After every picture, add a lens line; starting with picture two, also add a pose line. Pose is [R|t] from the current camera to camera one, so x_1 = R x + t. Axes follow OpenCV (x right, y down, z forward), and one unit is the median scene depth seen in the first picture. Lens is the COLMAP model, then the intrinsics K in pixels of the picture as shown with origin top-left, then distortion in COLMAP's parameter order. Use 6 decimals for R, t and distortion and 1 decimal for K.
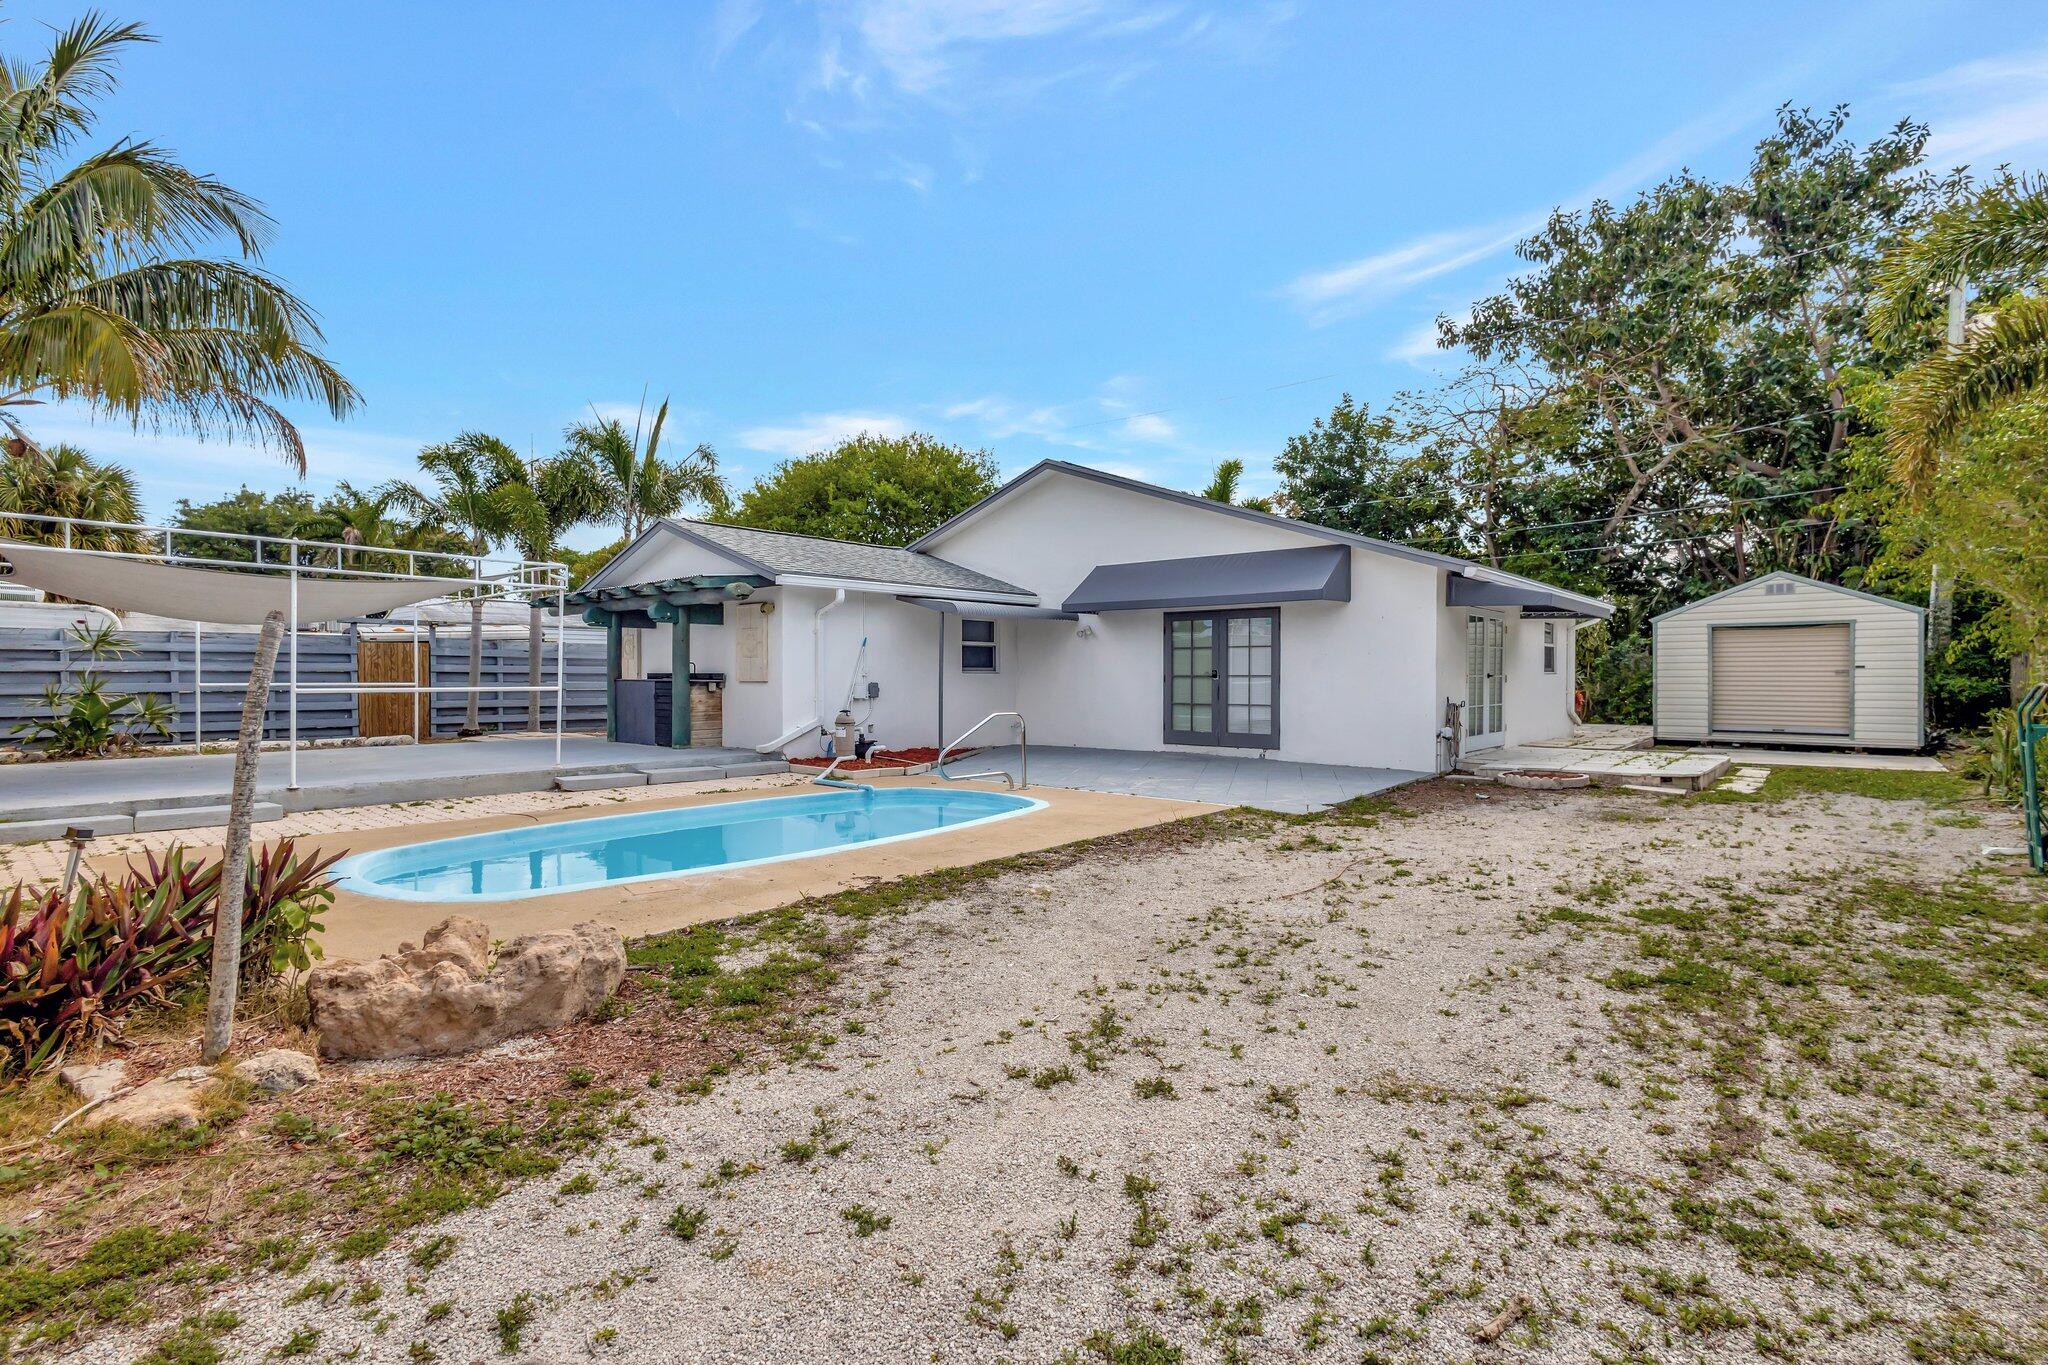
lens RADIAL K [[933.4, 0, 1023.1], [0, 933.4, 676.3], [0, 0, 1]] dist [-0.001777, -0.000385]
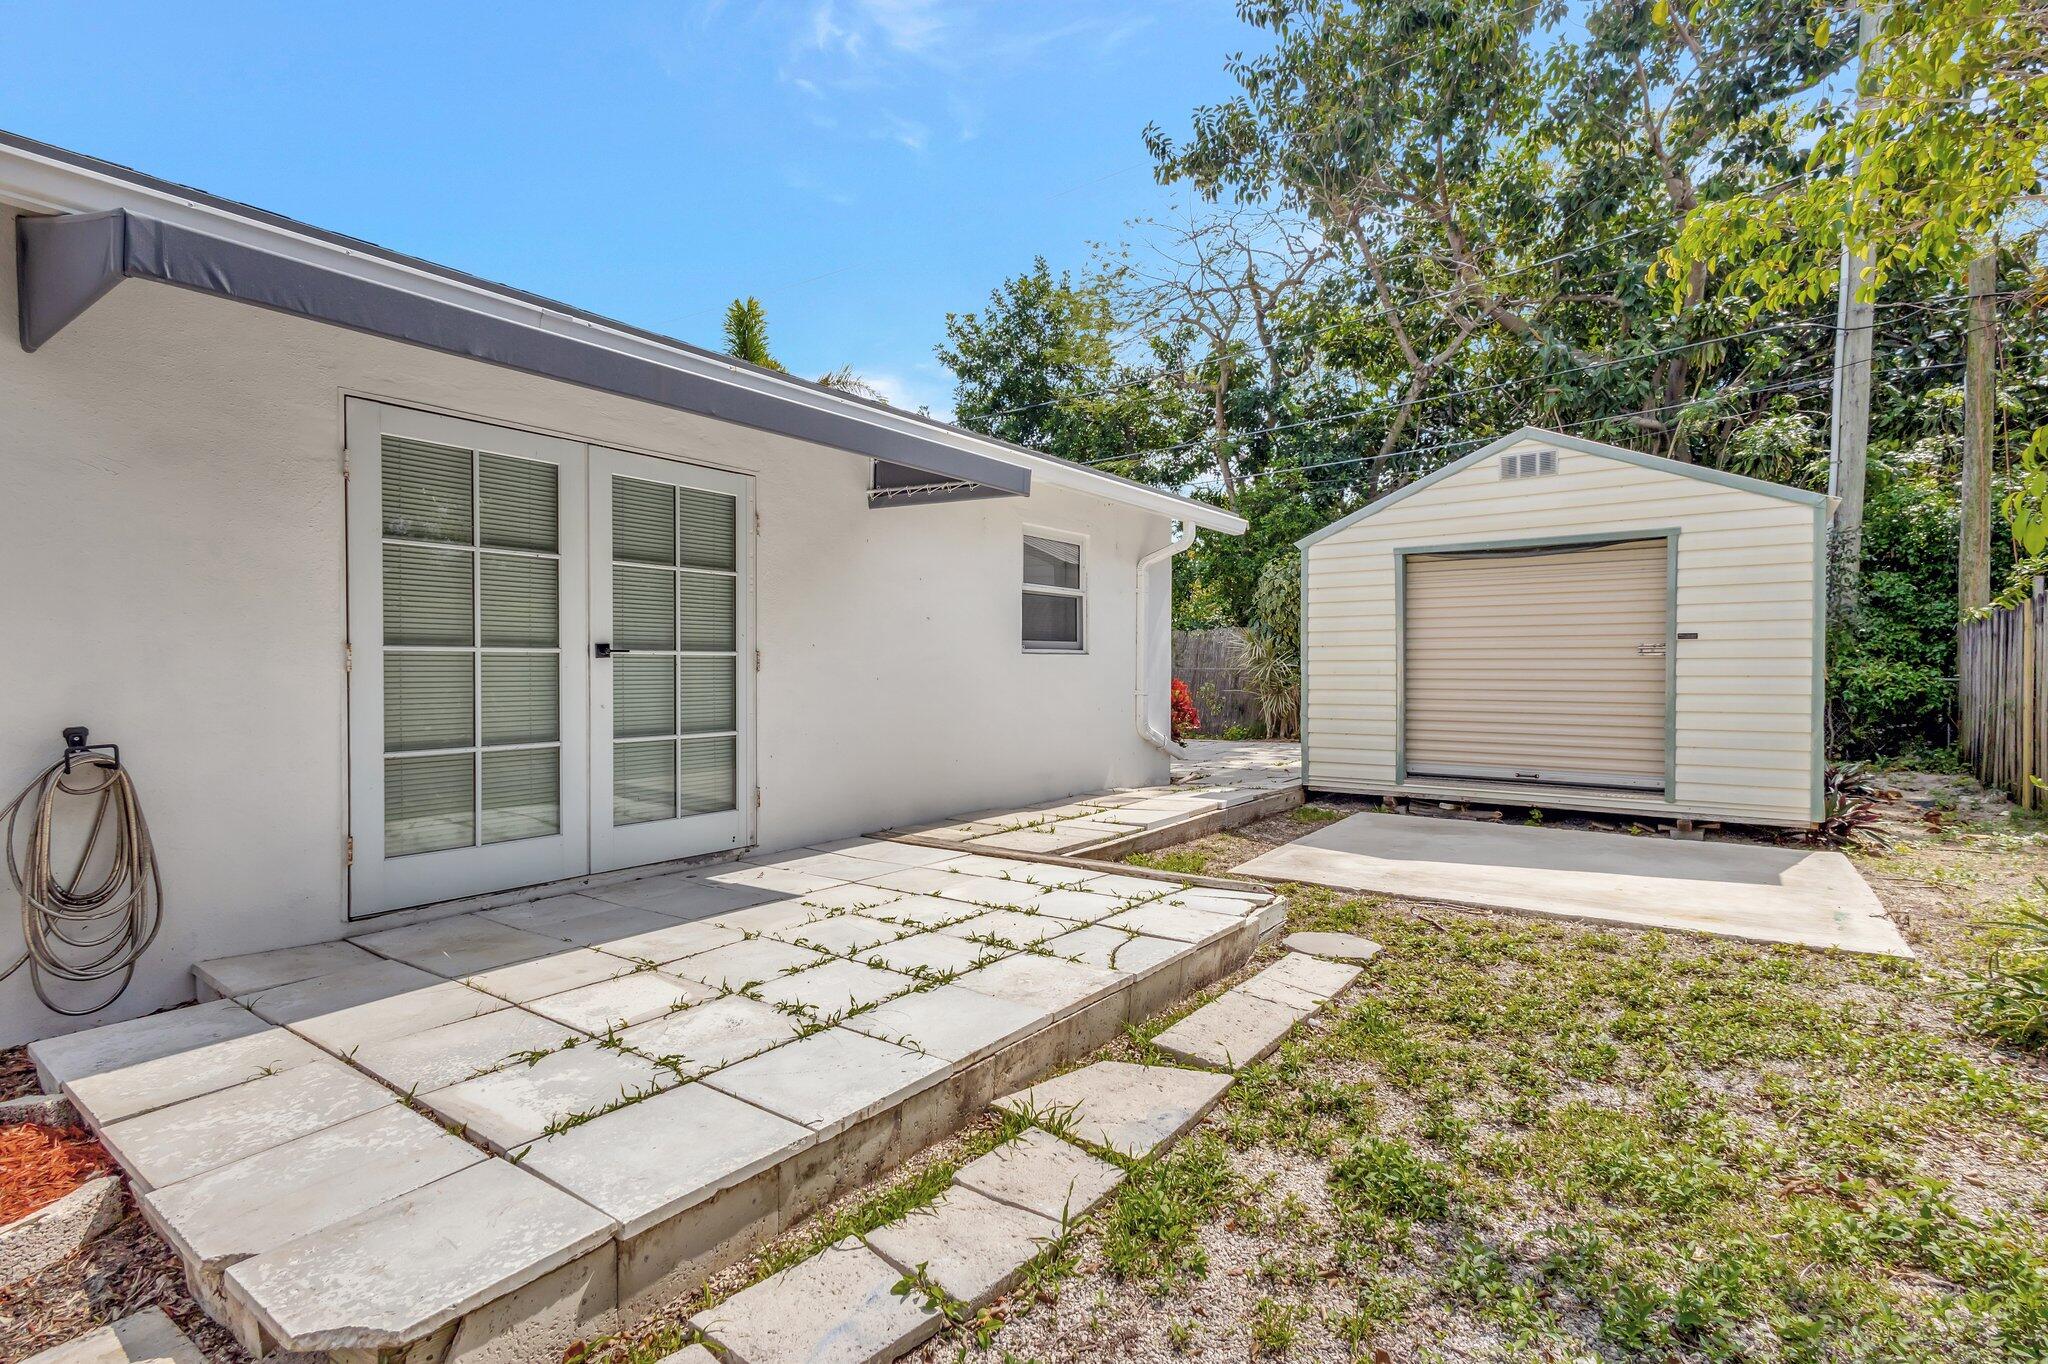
lens RADIAL K [[961.8, 0, 1024.0], [0, 961.8, 682.0], [0, 0, 1]] dist [-0.001171, -0.001394]
pose [[0.996122, -0.002007, 0.087957, 0.516641], [0.000748, 0.999897, 0.014342, 0.004222], [-0.087976, -0.014220, 0.996021, 0.544857]]
